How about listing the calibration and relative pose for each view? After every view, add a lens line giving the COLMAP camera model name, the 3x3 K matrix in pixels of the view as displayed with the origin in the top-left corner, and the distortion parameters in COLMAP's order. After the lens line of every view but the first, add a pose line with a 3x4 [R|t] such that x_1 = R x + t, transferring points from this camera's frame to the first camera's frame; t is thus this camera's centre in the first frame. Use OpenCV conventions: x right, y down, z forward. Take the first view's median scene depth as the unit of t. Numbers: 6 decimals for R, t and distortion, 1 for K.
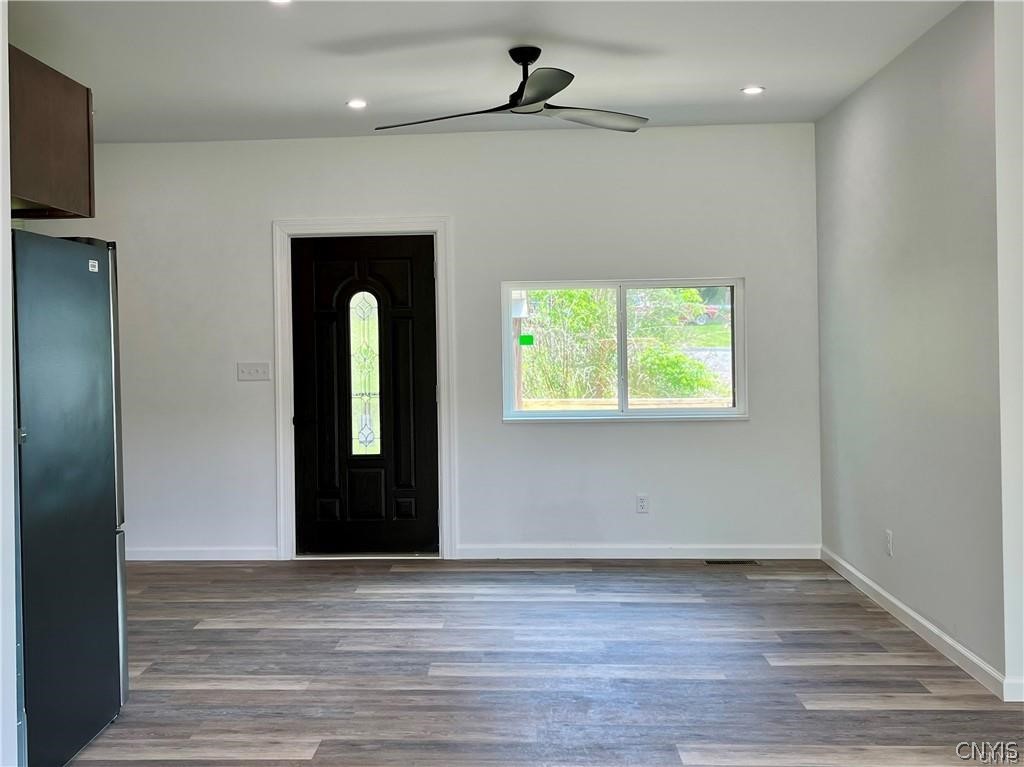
lens RADIAL K [[1074.3, 0, 512.0], [0, 1074.3, 383.5], [0, 0, 1]] dist [-0.001786, 0.010650]
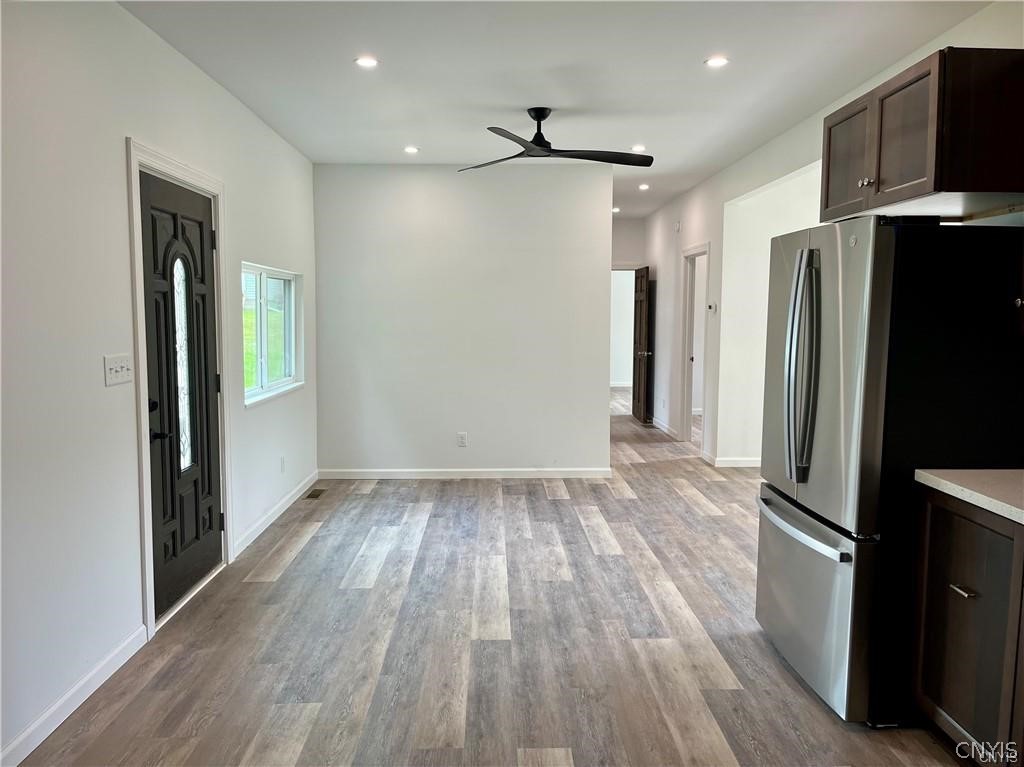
lens RADIAL K [[787.5, 0, 516.4], [0, 787.5, 387.8], [0, 0, 1]] dist [0.071079, -0.092857]
pose [[-0.071570, -0.083188, 0.993961, -1.102690], [0.037717, 0.995578, 0.086039, -0.049073], [-0.996722, 0.043647, -0.068115, 1.200338]]
